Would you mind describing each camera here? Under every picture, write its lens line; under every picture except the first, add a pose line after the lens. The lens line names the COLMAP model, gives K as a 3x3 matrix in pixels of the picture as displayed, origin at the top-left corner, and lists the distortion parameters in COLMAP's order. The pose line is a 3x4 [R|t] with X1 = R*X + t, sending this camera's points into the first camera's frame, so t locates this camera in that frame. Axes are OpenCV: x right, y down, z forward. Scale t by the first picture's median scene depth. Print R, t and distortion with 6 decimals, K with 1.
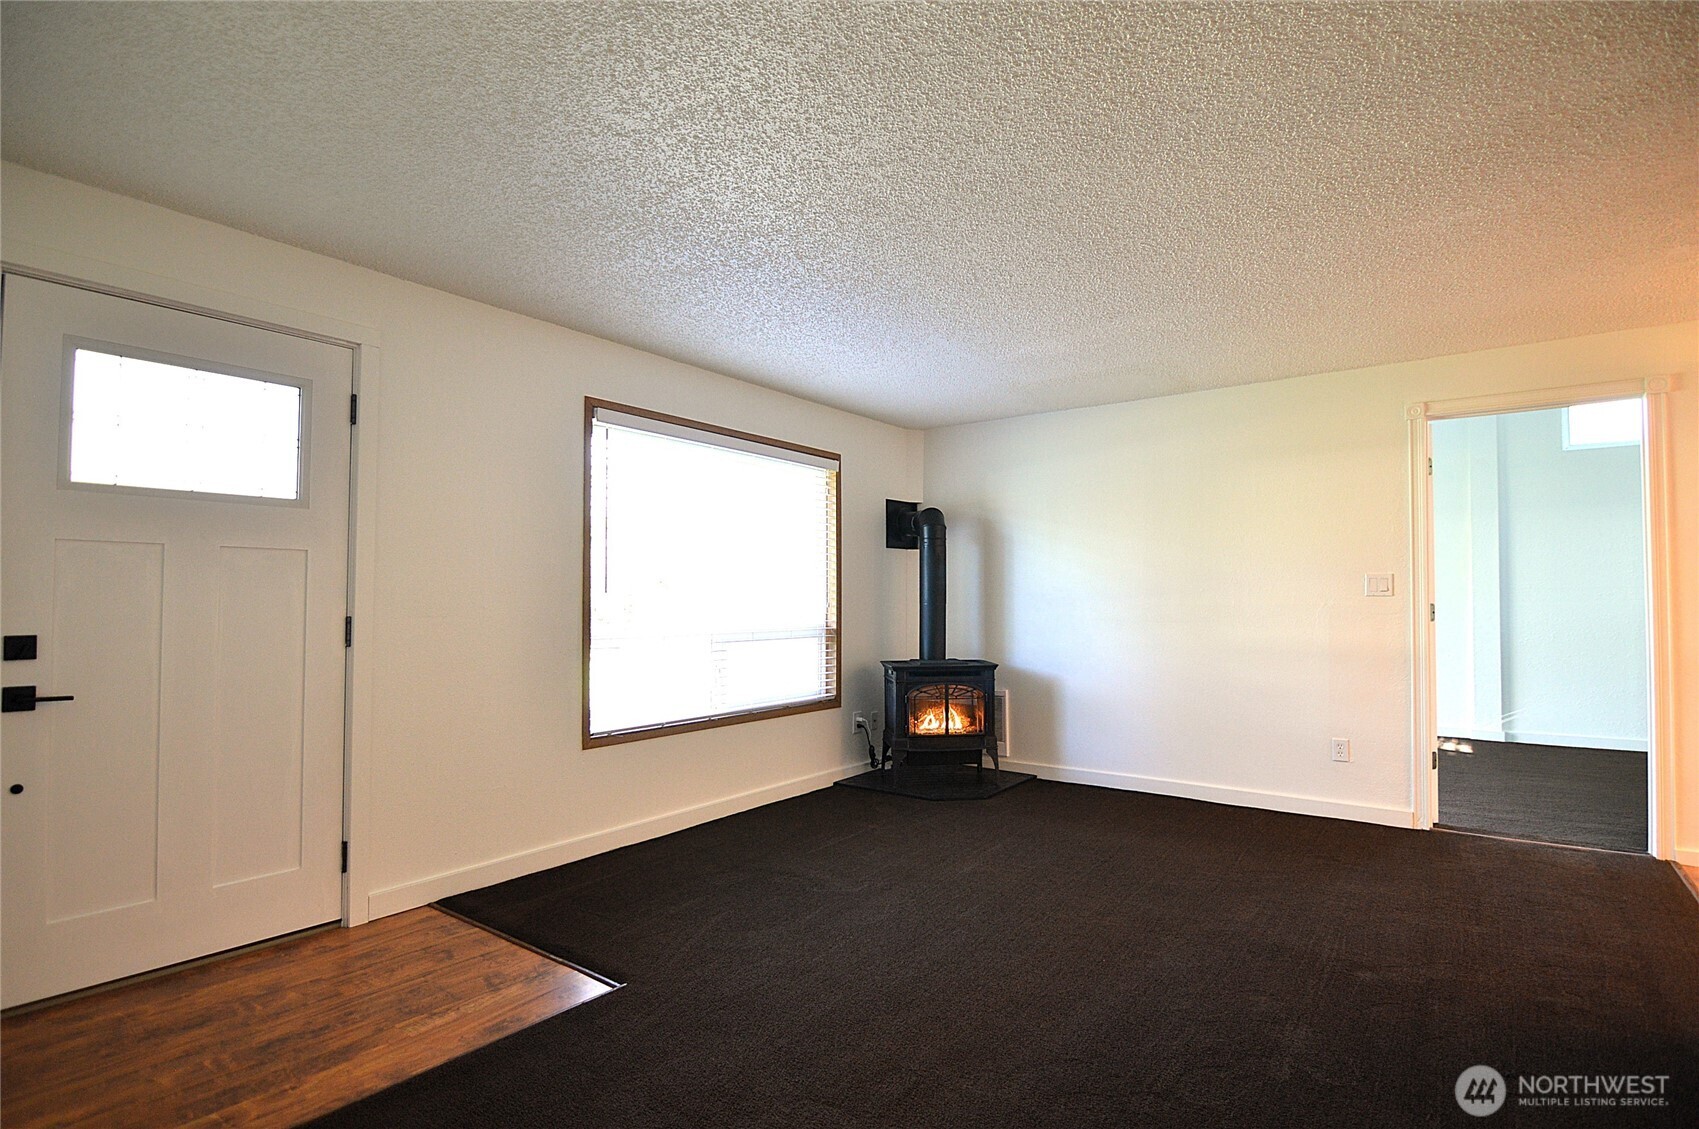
lens RADIAL K [[832.9, 0, 842.7], [0, 832.9, 573.7], [0, 0, 1]] dist [-0.002296, -0.013646]
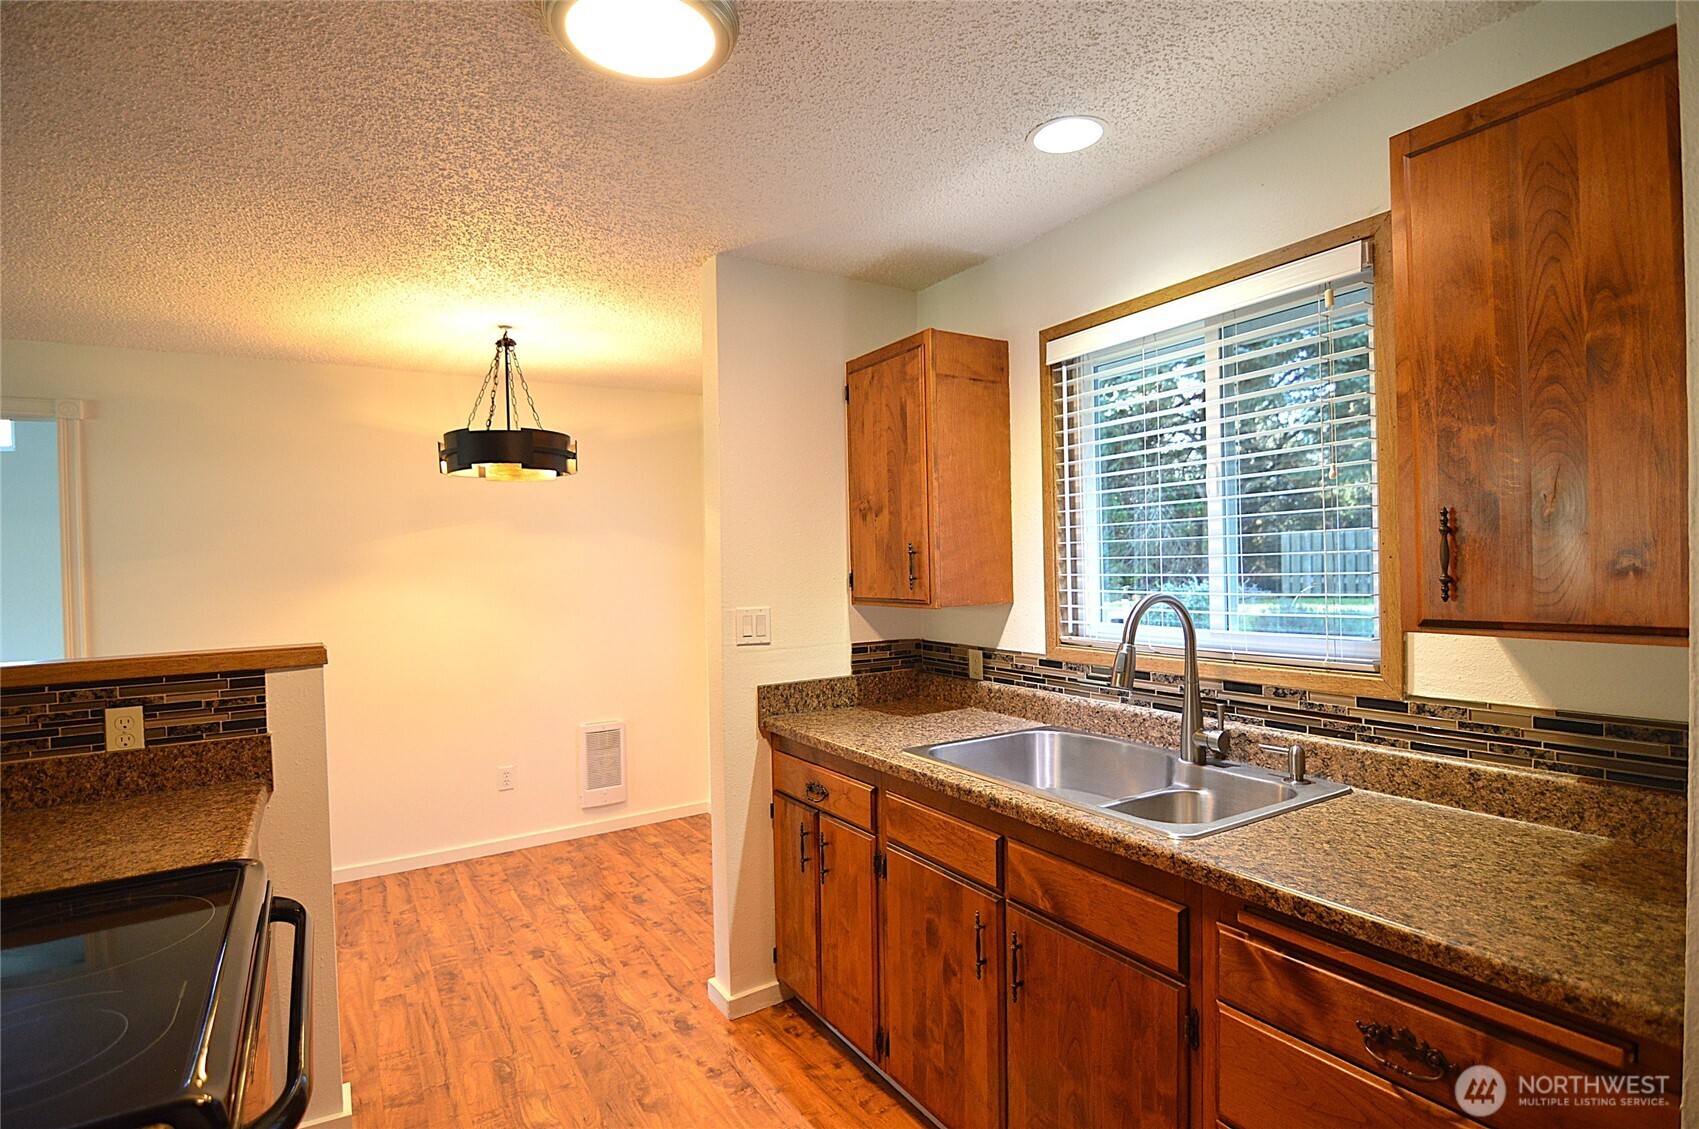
lens RADIAL K [[832.9, 0, 842.7], [0, 832.9, 573.7], [0, 0, 1]] dist [-0.002296, -0.013646]
pose [[0.359109, -0.022671, 0.933020, 0.333361], [-0.004369, 0.999653, 0.025971, -0.056569], [-0.933285, -0.013403, 0.358886, -0.091859]]
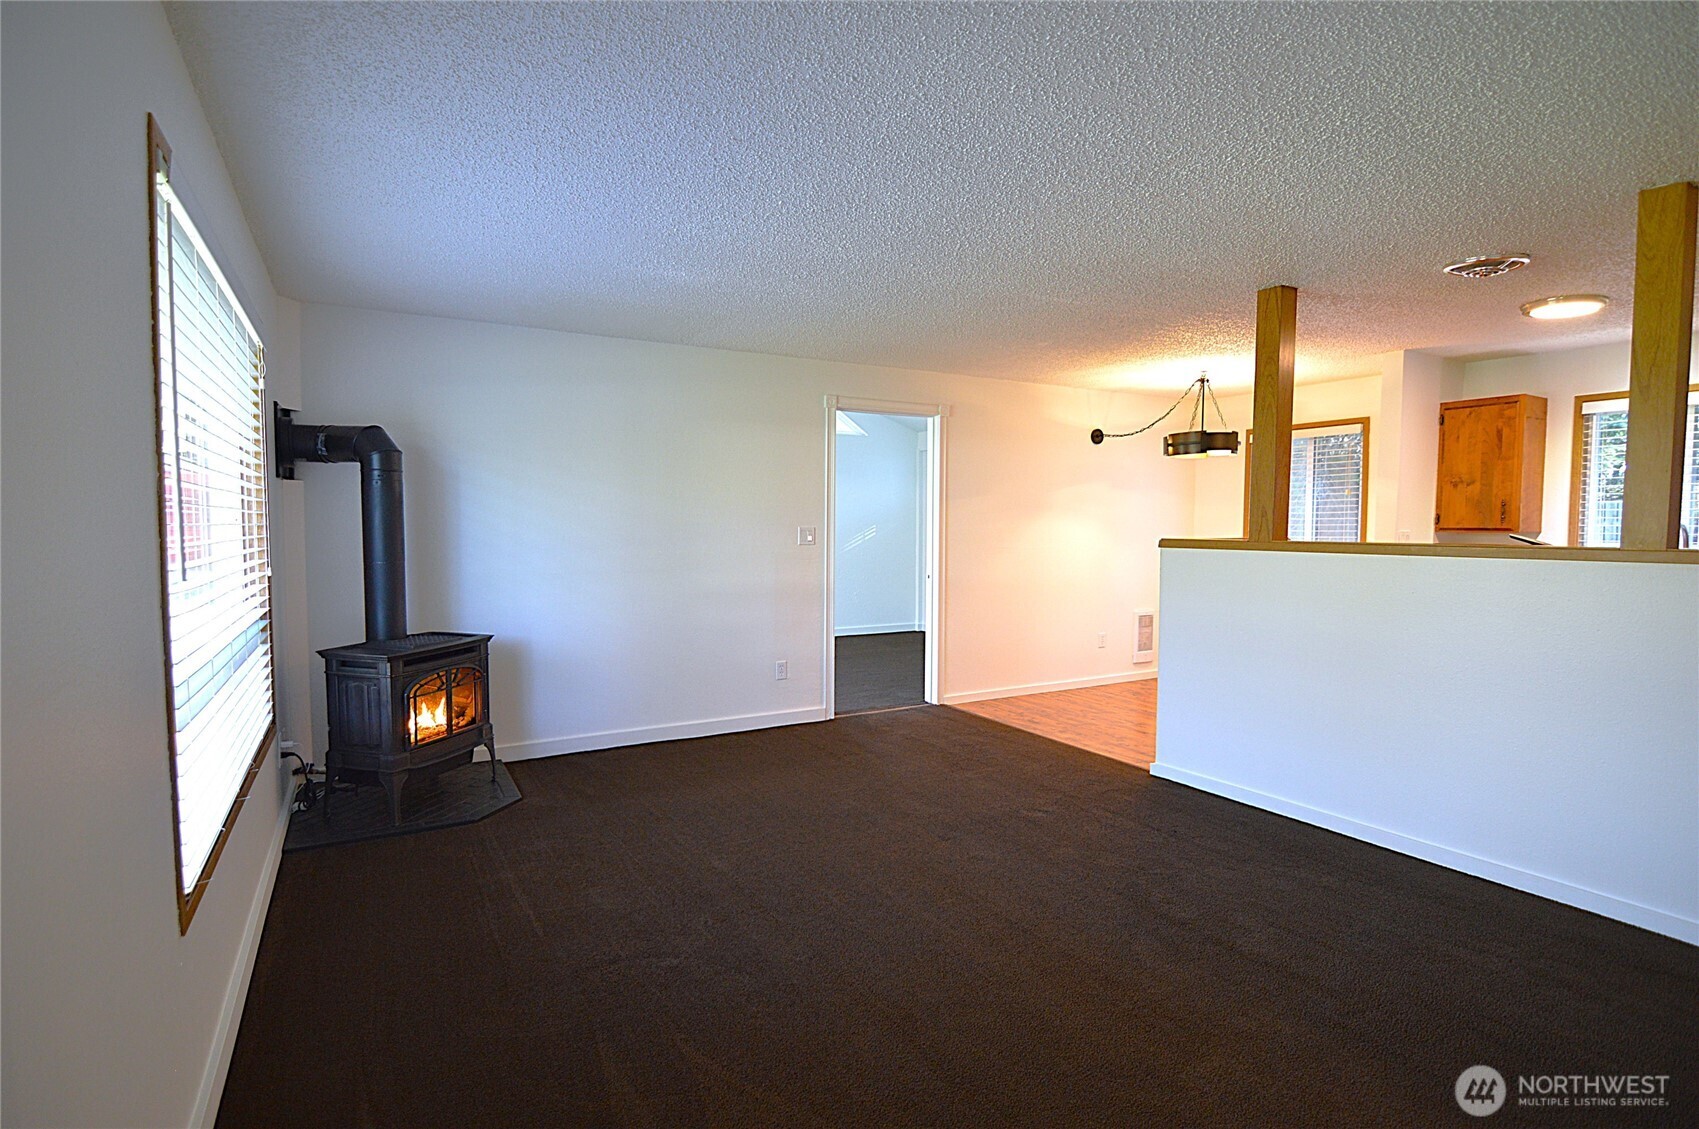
lens RADIAL K [[832.9, 0, 842.7], [0, 832.9, 573.7], [0, 0, 1]] dist [-0.002296, -0.013646]
pose [[0.395862, -0.053057, 0.916776, -0.429307], [-0.031830, 0.996937, 0.071441, -0.018681], [-0.917758, -0.057462, 0.392961, 0.388618]]
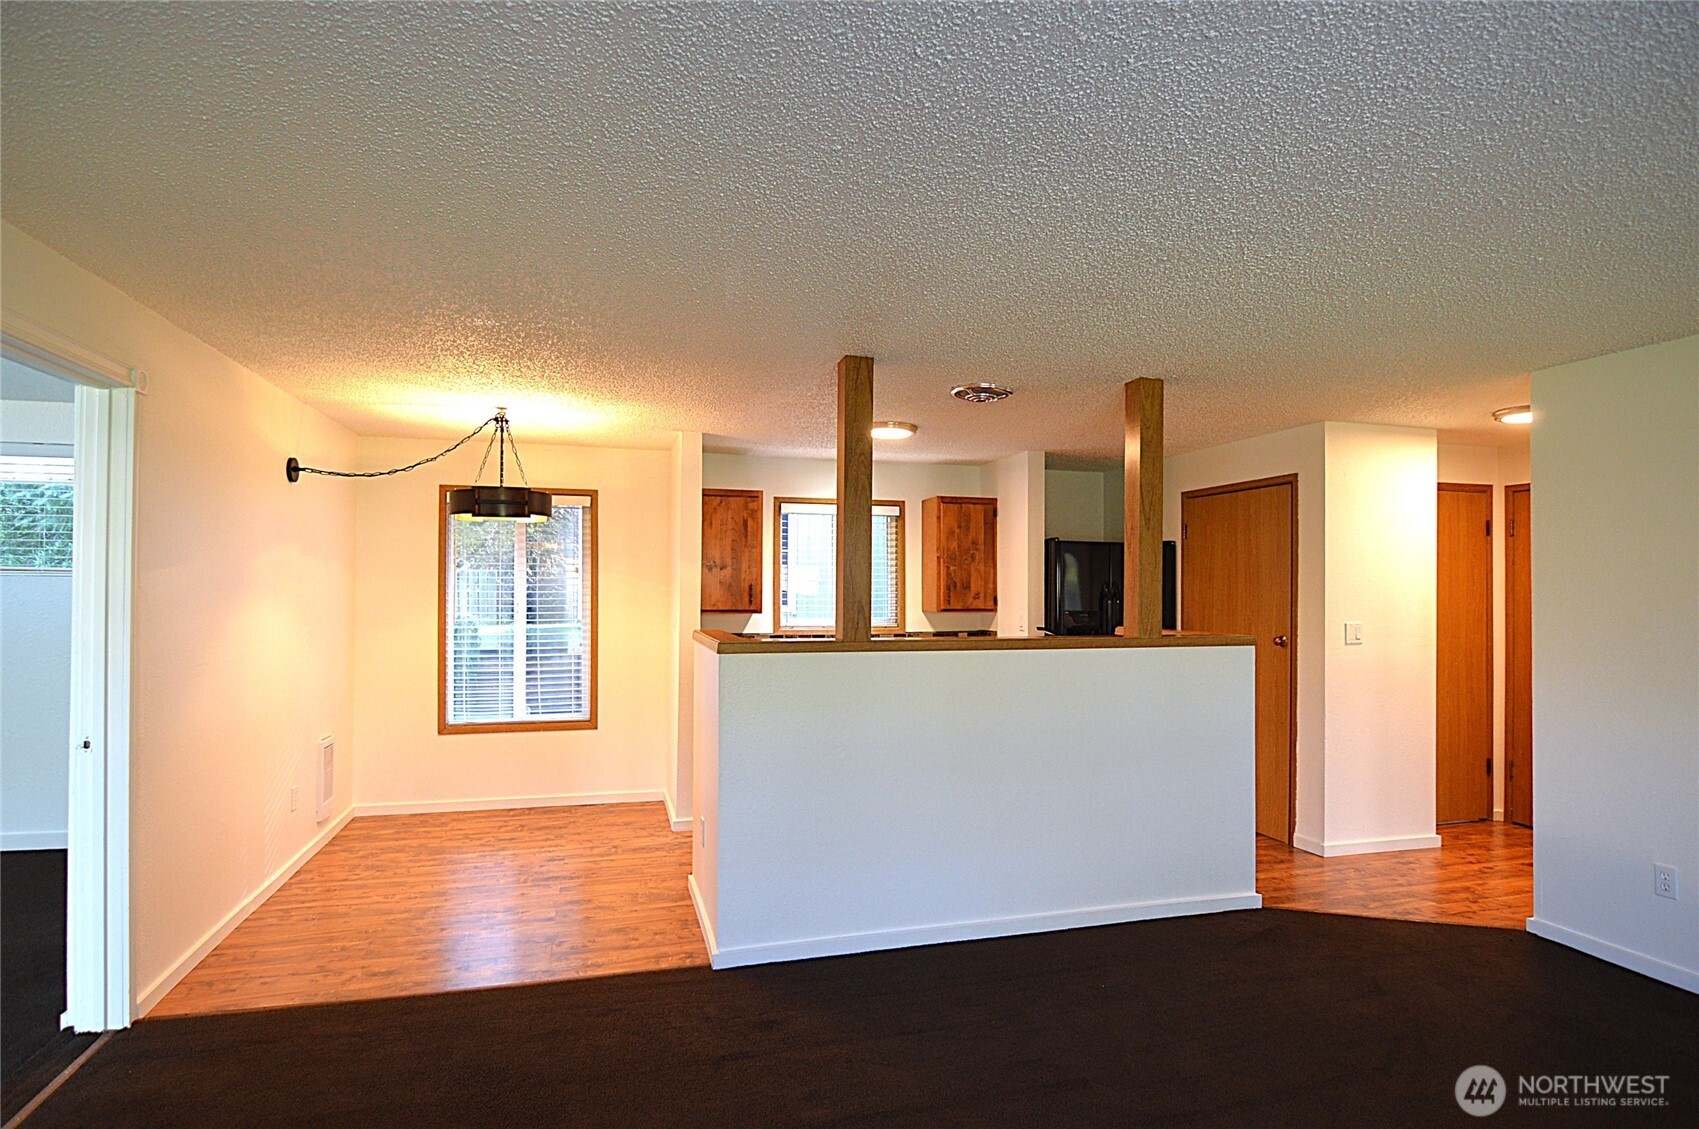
lens RADIAL K [[877.8, 0, 843.3], [0, 877.8, 572.3], [0, 0, 1]] dist [0.000523, -0.014957]
pose [[-0.796083, 0.006913, 0.605148, 0.011015], [-0.024808, 0.998721, -0.044045, -0.029297], [-0.604679, -0.050076, -0.794894, 0.909399]]
